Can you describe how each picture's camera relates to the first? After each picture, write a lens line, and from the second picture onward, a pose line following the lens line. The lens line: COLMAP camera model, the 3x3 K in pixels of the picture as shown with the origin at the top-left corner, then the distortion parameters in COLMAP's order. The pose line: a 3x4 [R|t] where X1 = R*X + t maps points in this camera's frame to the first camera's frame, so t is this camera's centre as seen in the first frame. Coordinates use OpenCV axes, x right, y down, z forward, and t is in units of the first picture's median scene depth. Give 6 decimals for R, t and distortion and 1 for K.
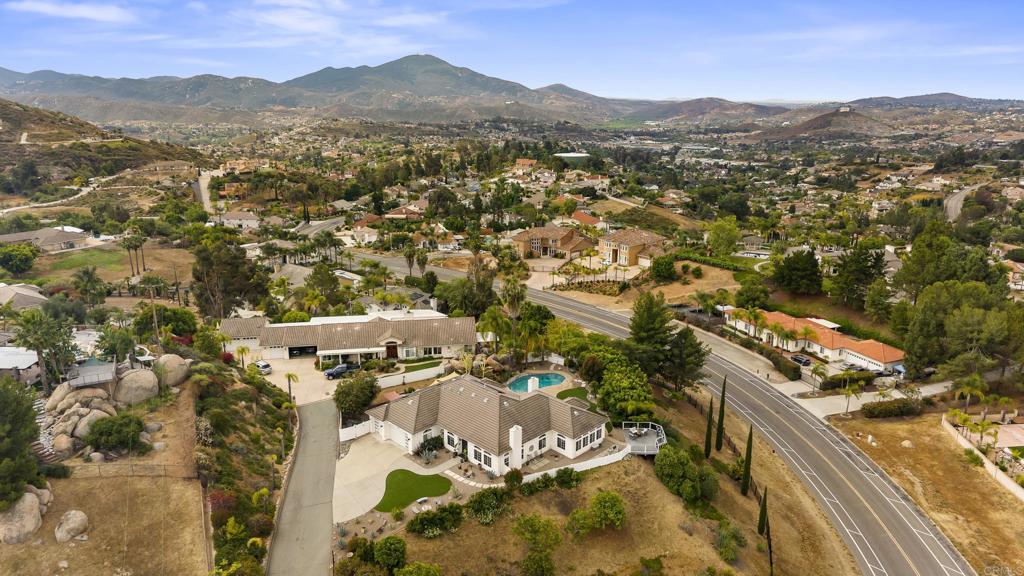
lens RADIAL K [[686.6, 0, 516.0], [0, 686.6, 289.0], [0, 0, 1]] dist [0.036741, -0.036539]
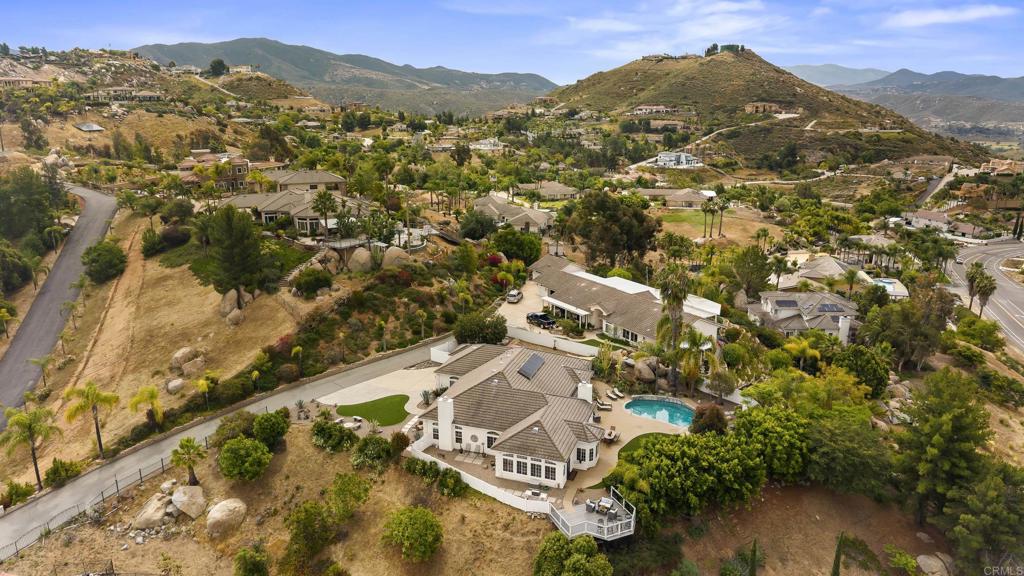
lens RADIAL K [[686.6, 0, 516.0], [0, 686.6, 289.0], [0, 0, 1]] dist [0.036741, -0.036539]
pose [[0.428747, 0.245255, -0.869497, 0.489209], [-0.248036, 0.957418, 0.147748, -0.049259], [0.868708, 0.152320, 0.471322, 0.434478]]
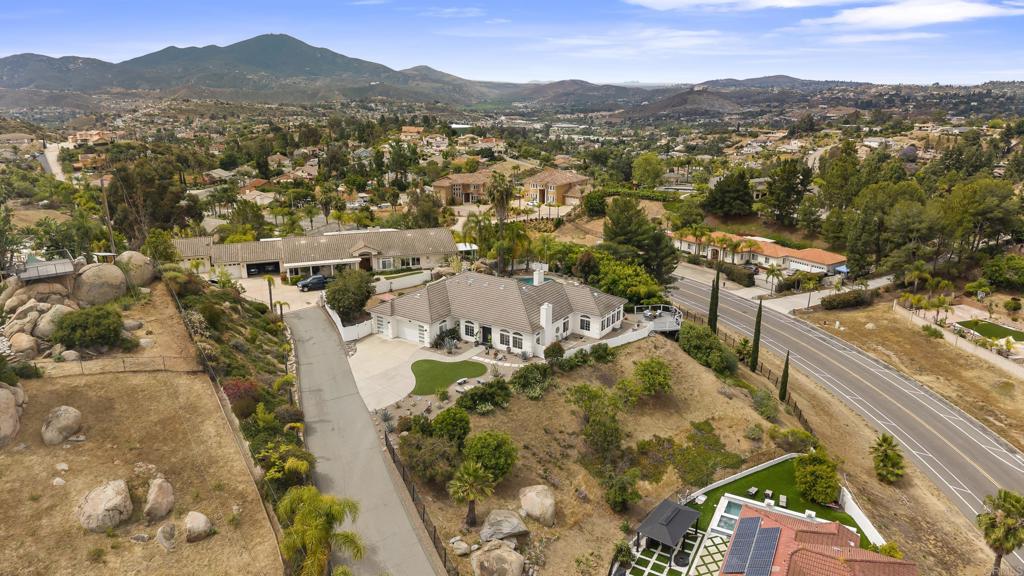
lens RADIAL K [[686.6, 0, 516.0], [0, 686.6, 289.0], [0, 0, 1]] dist [0.036741, -0.036539]
pose [[0.982355, -0.056825, 0.178183, -0.136270], [0.052827, 0.998236, 0.027109, 0.100848], [-0.179409, -0.017218, 0.983624, 0.058785]]
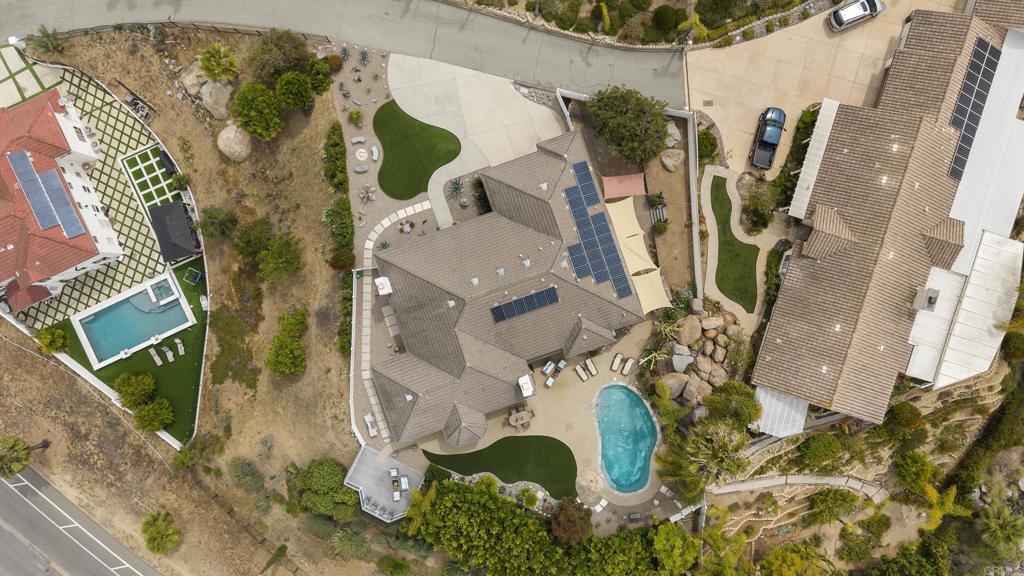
lens RADIAL K [[686.6, 0, 516.0], [0, 686.6, 289.0], [0, 0, 1]] dist [0.036741, -0.036539]
pose [[-0.440157, 0.897921, -0.000215, -0.039323], [-0.243616, -0.119188, 0.962520, -0.342716], [0.864241, 0.423712, 0.271209, 0.612508]]
